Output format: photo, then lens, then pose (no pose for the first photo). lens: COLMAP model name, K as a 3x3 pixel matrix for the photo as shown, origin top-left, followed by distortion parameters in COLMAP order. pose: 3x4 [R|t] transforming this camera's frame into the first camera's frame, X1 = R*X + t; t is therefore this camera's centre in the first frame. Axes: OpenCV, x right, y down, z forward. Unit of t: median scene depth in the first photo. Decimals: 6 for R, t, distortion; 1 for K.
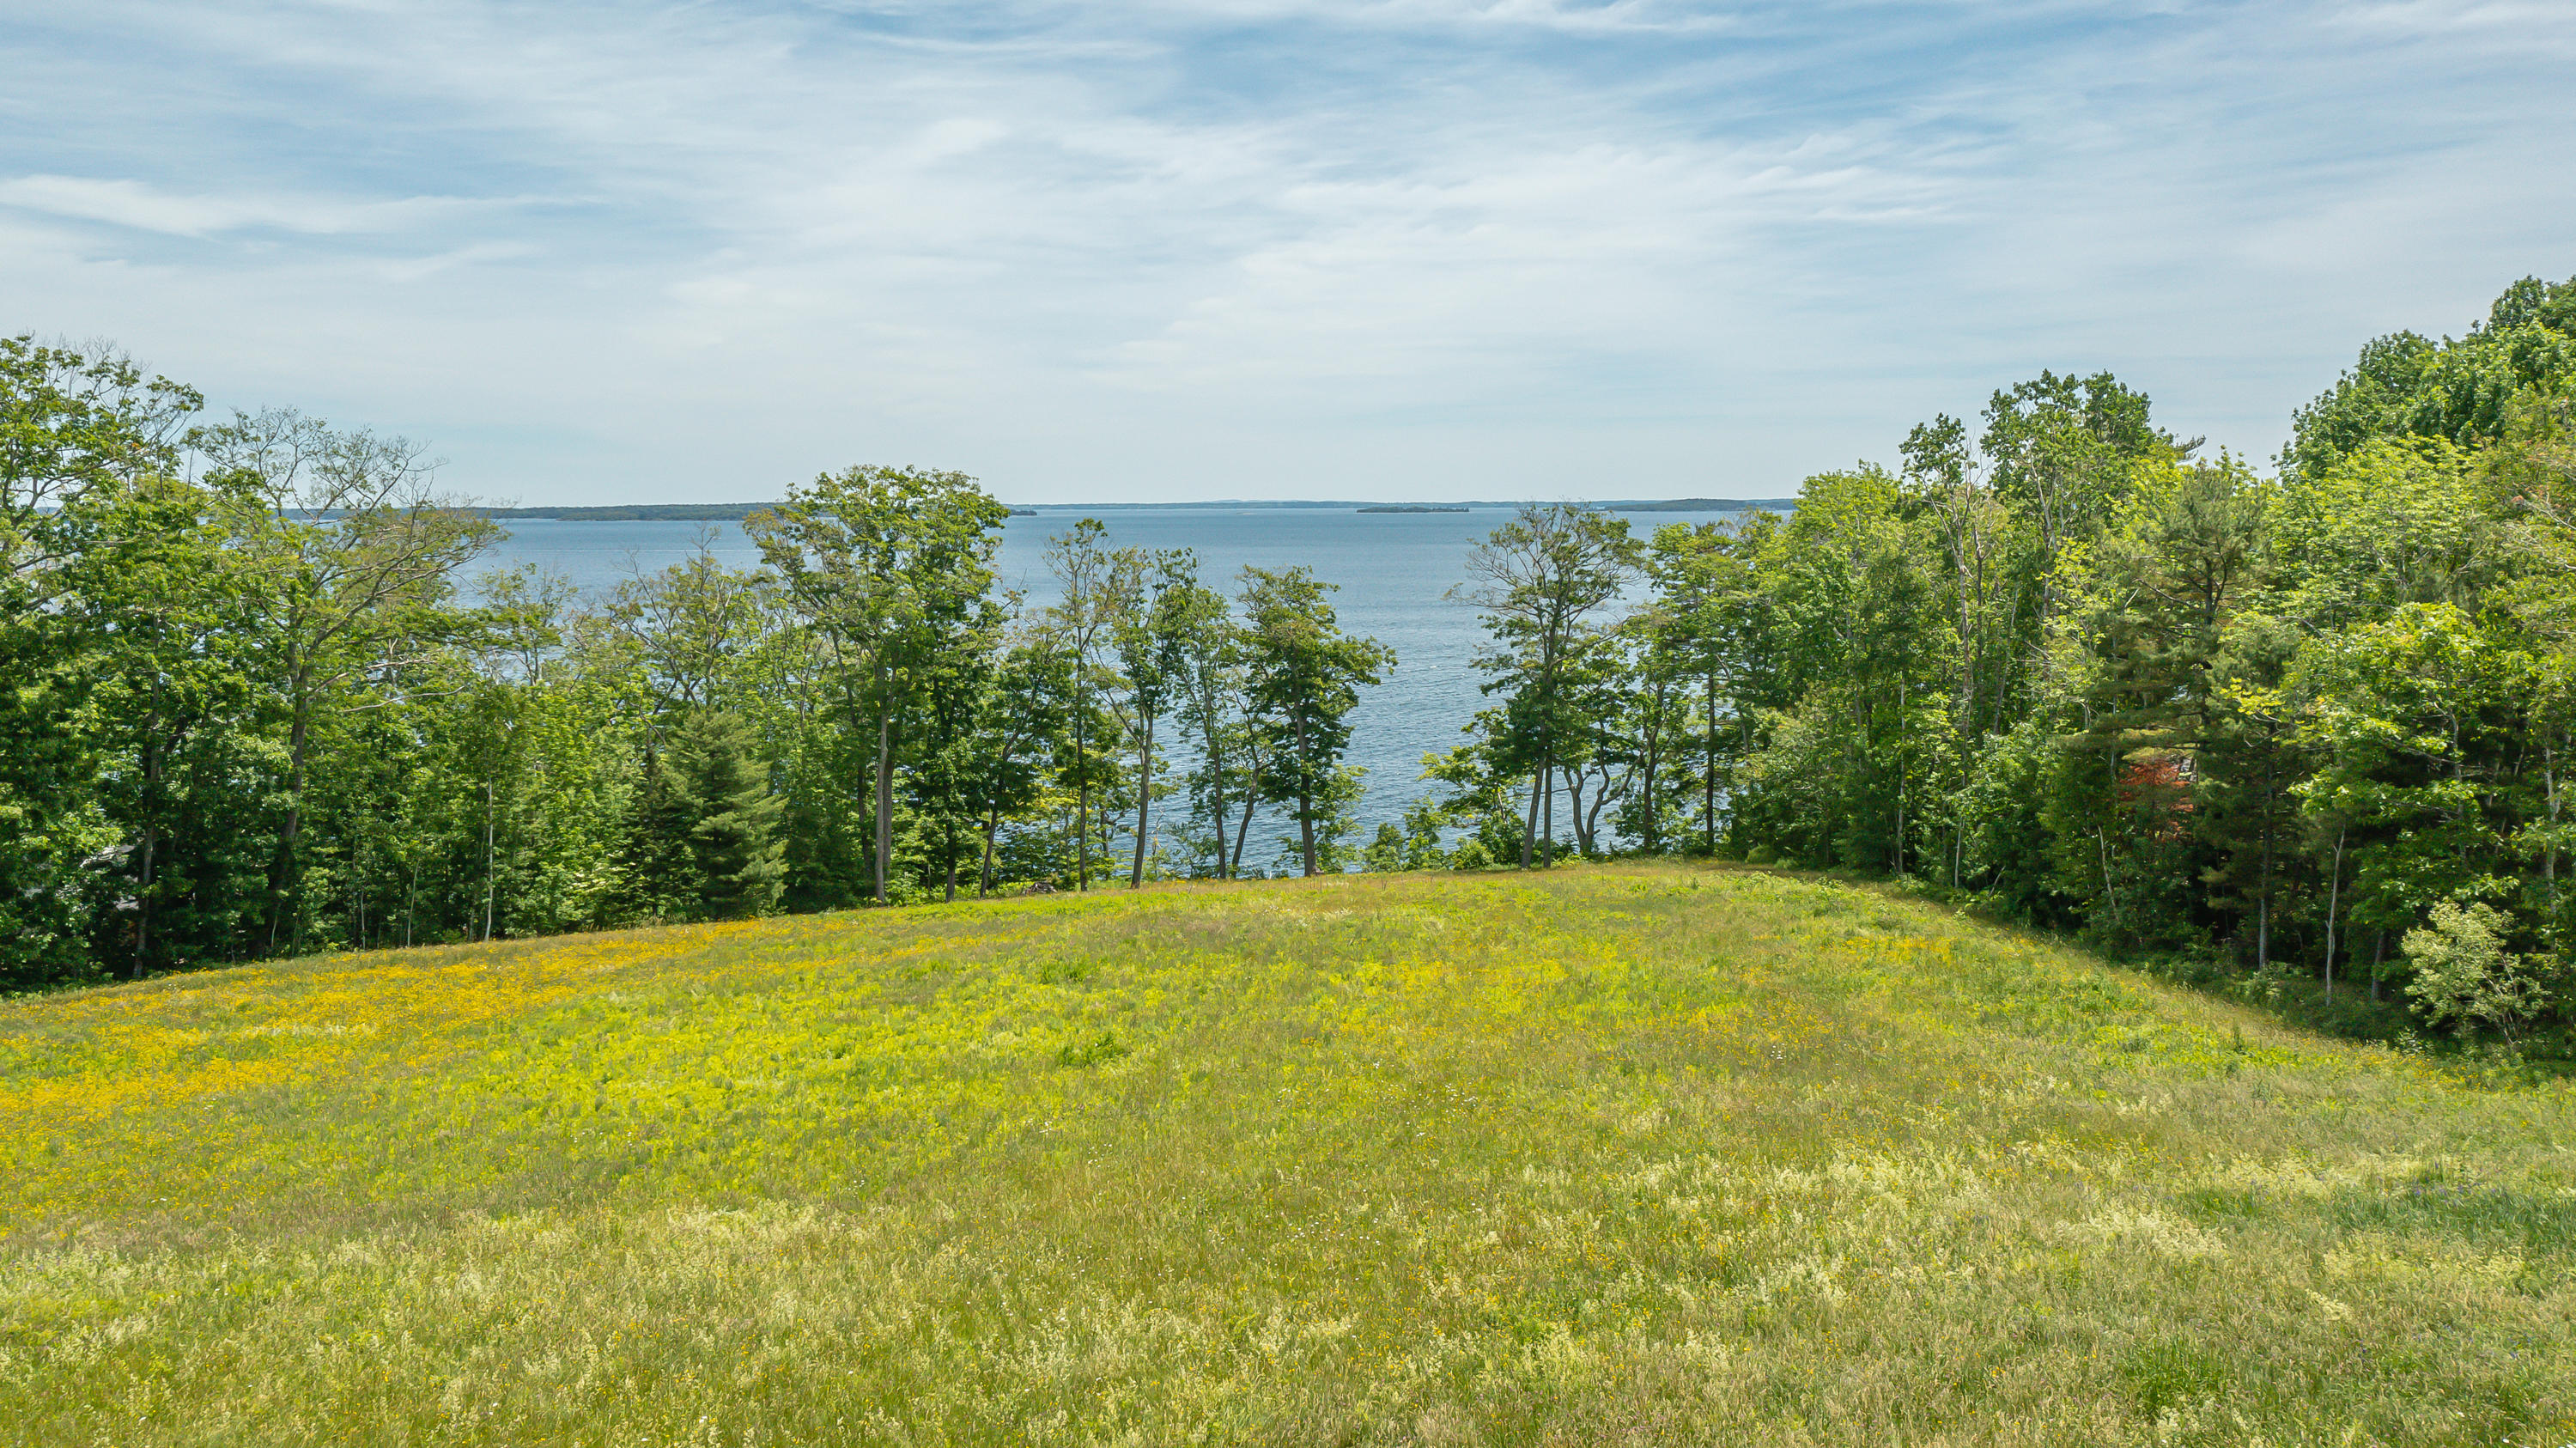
lens RADIAL K [[2020.4, 0, 1277.2], [0, 2020.4, 737.8], [0, 0, 1]] dist [-0.006019, 0.009067]
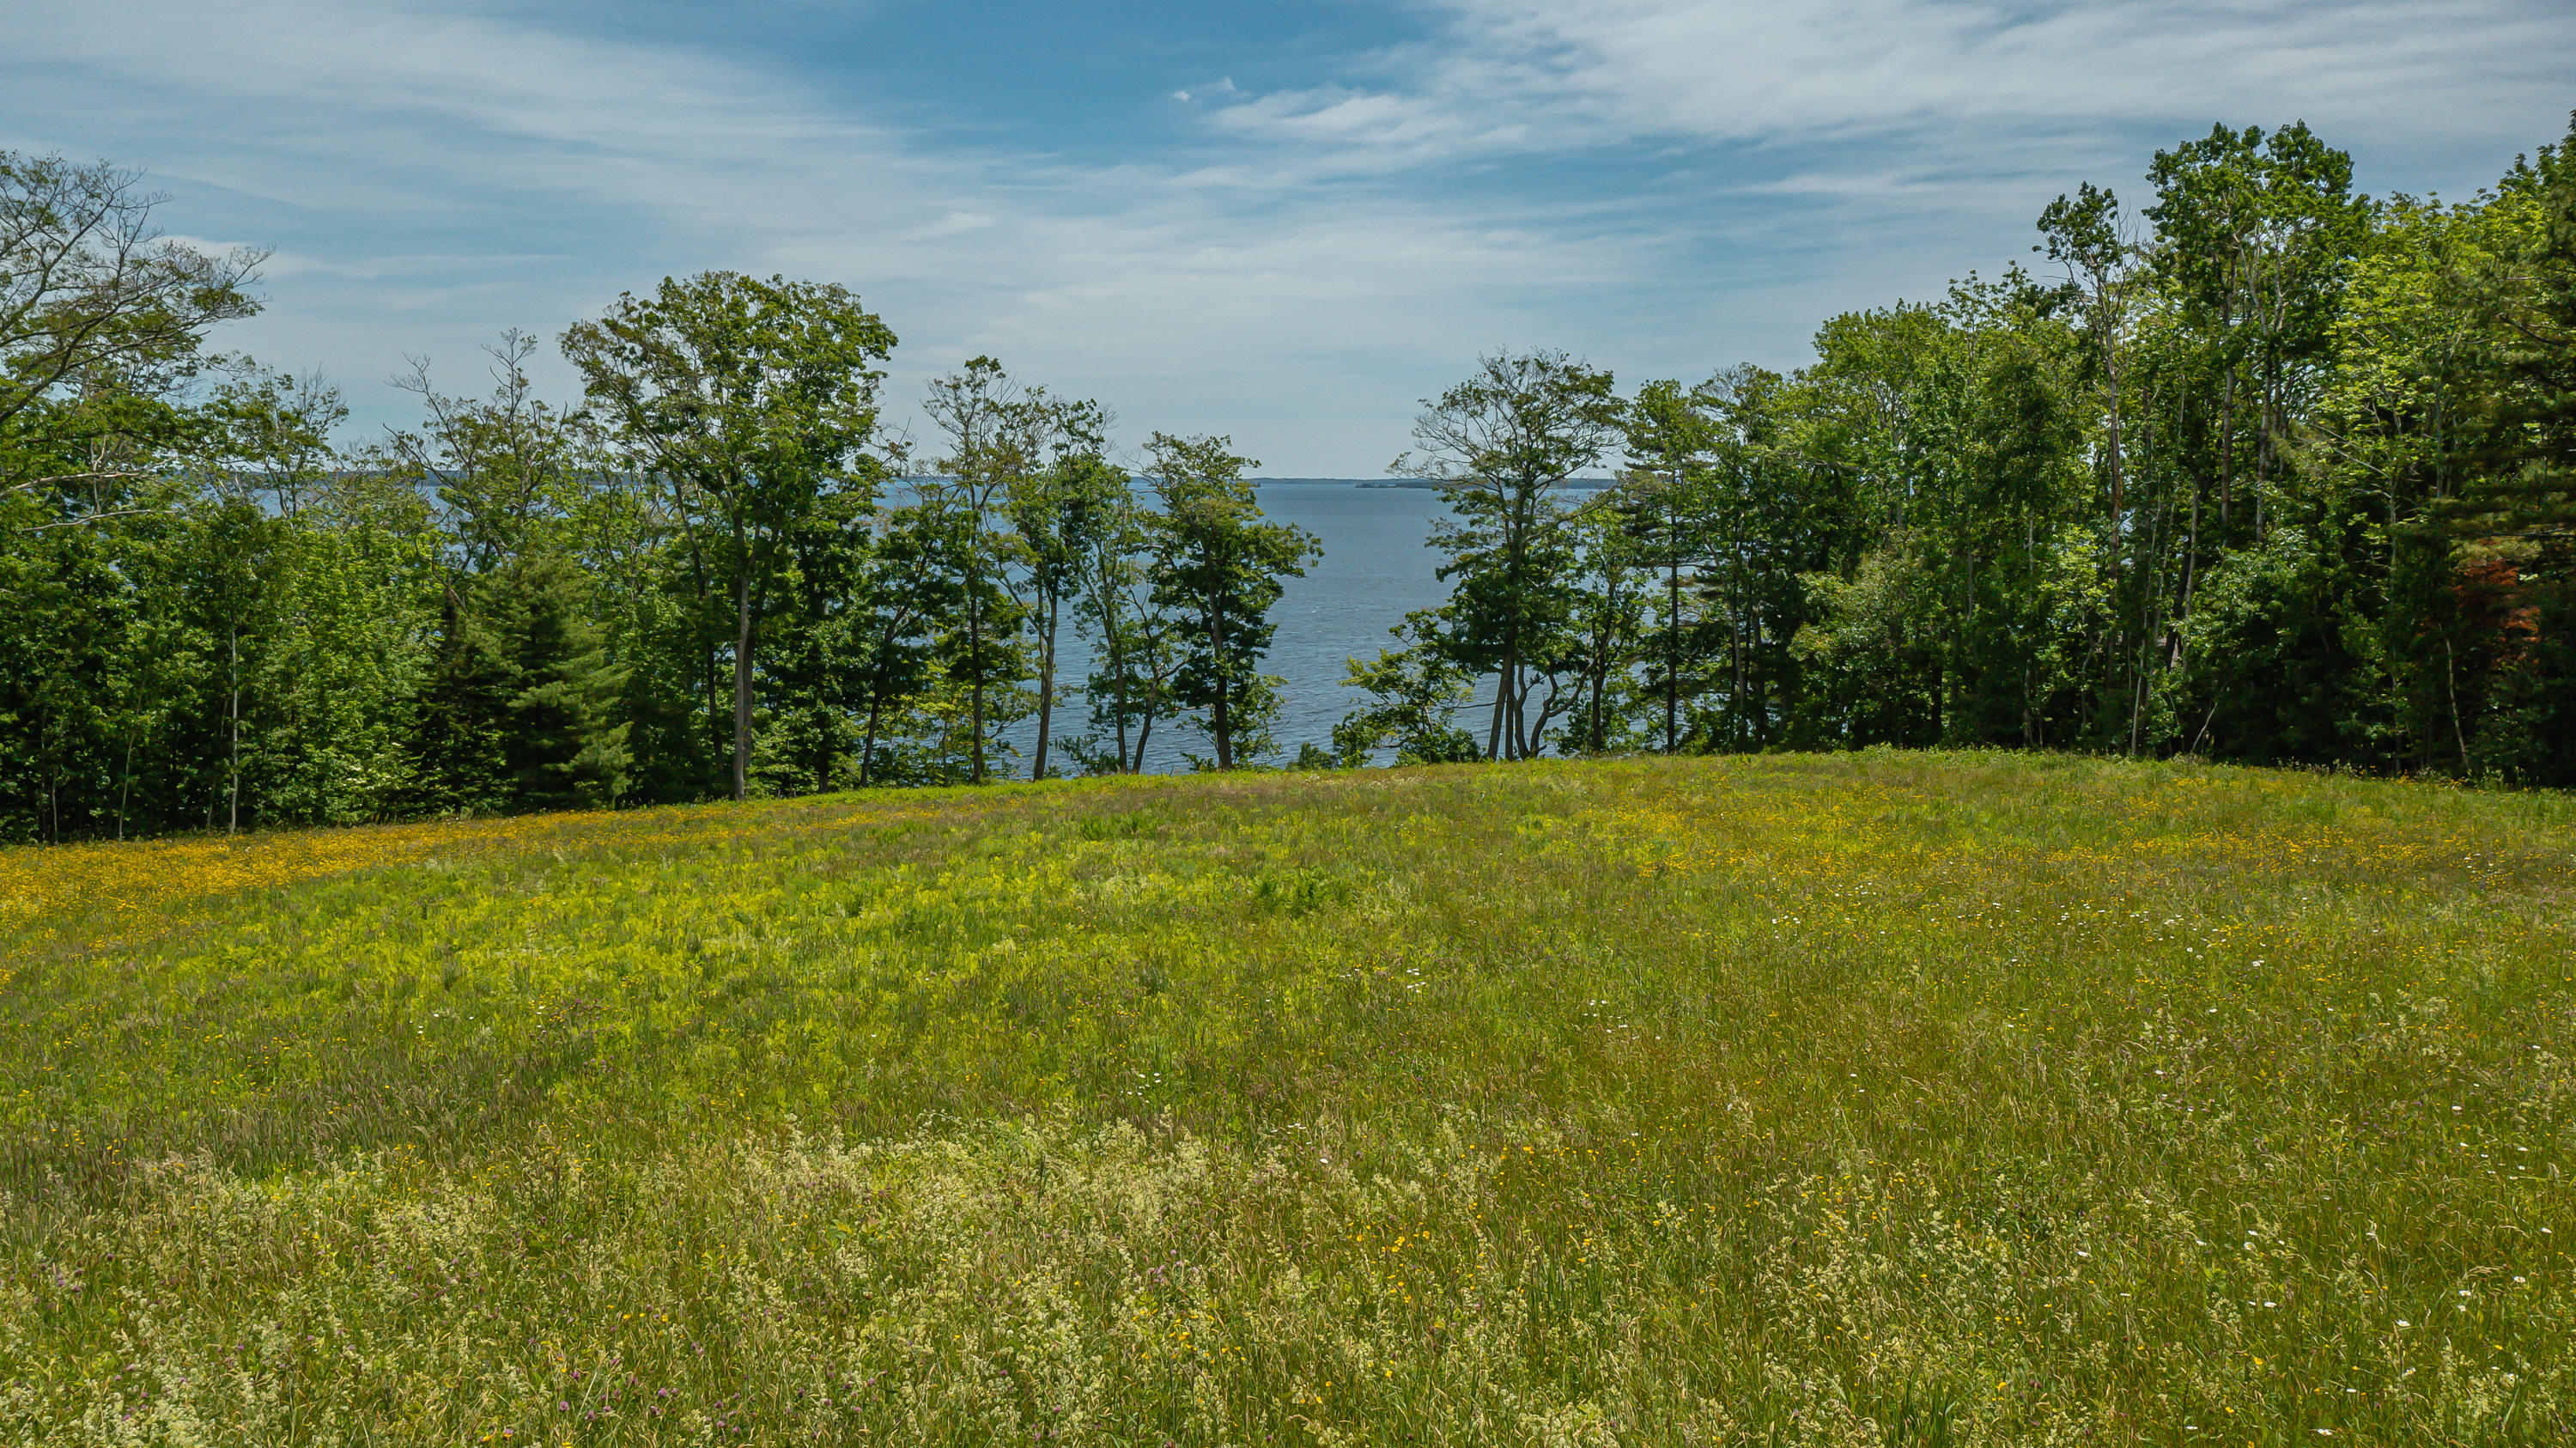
lens RADIAL K [[2020.4, 0, 1274.2], [0, 2020.4, 713.4], [0, 0, 1]] dist [-0.006019, 0.009067]
pose [[0.994535, -0.002569, 0.104371, -0.067299], [0.002800, 0.999994, -0.002060, 0.043396], [-0.104365, 0.002341, 0.994536, 0.172200]]
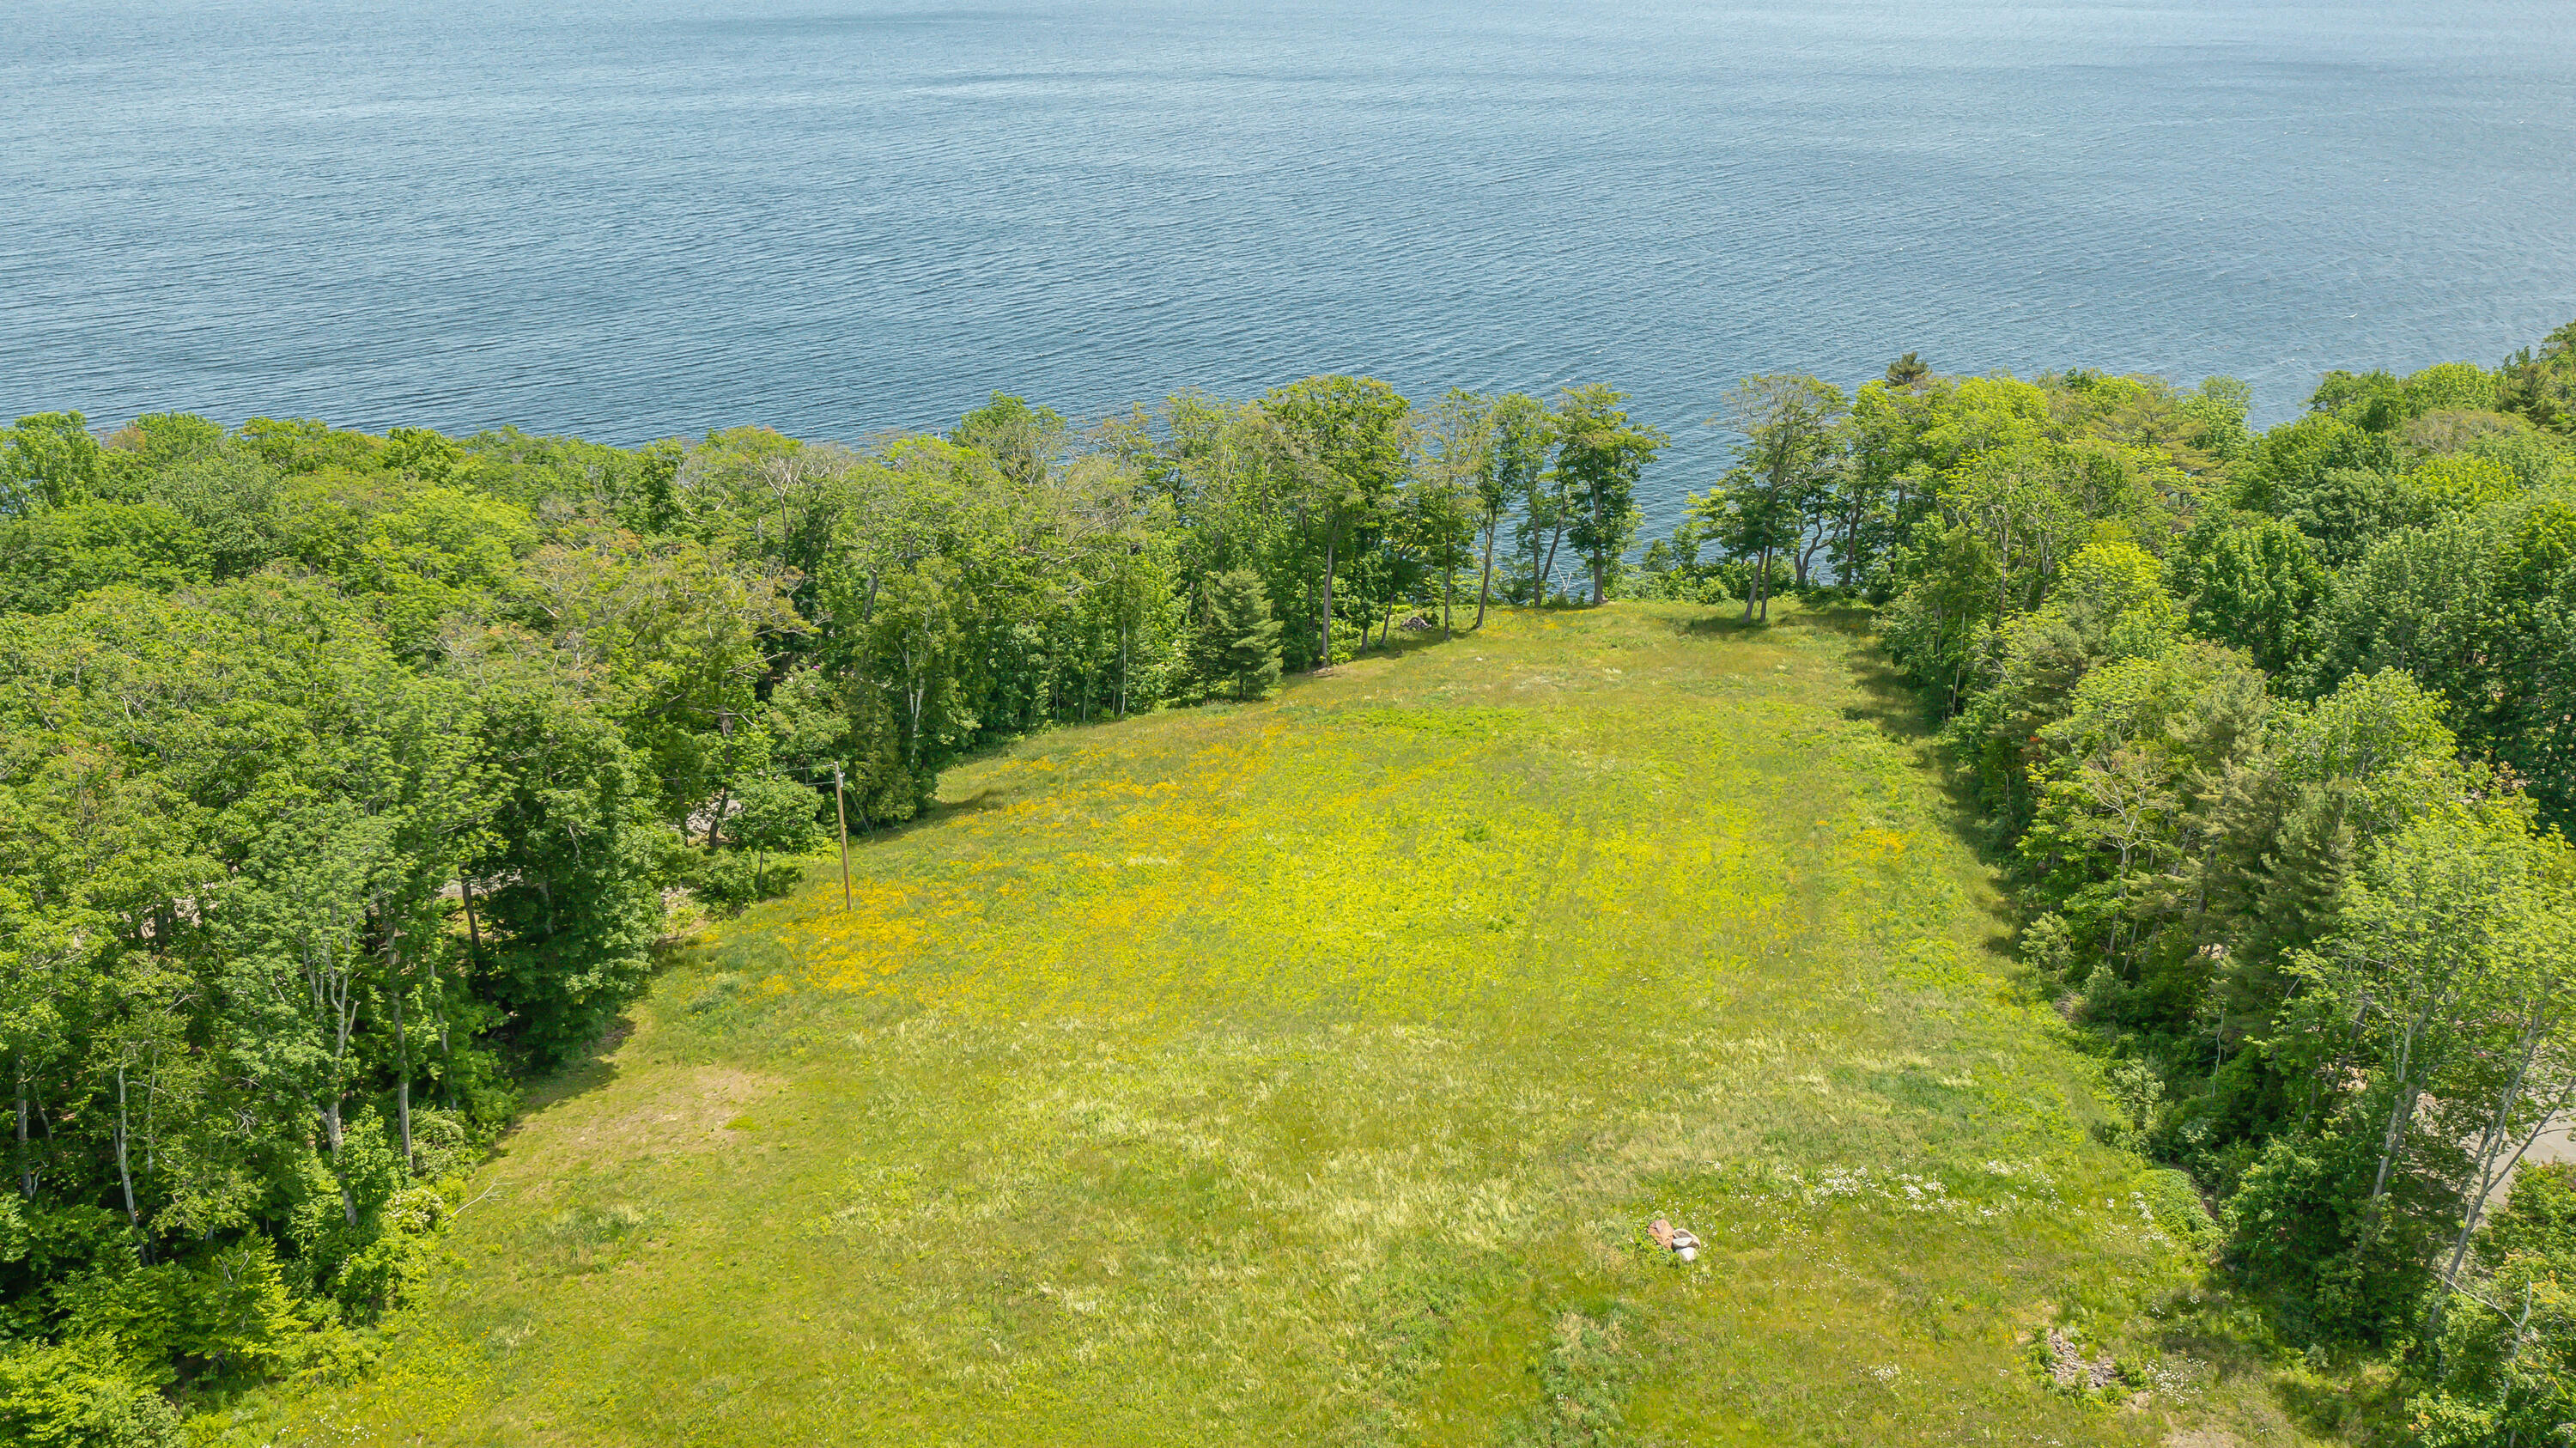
lens RADIAL K [[2172.8, 0, 1273.9], [0, 2172.8, 705.6], [0, 0, 1]] dist [0.013533, 0.011038]
pose [[0.991002, 0.051666, -0.123473, -0.021463], [-0.015307, 0.960191, 0.278924, -0.355678], [0.132968, -0.274524, 0.952342, -0.641884]]
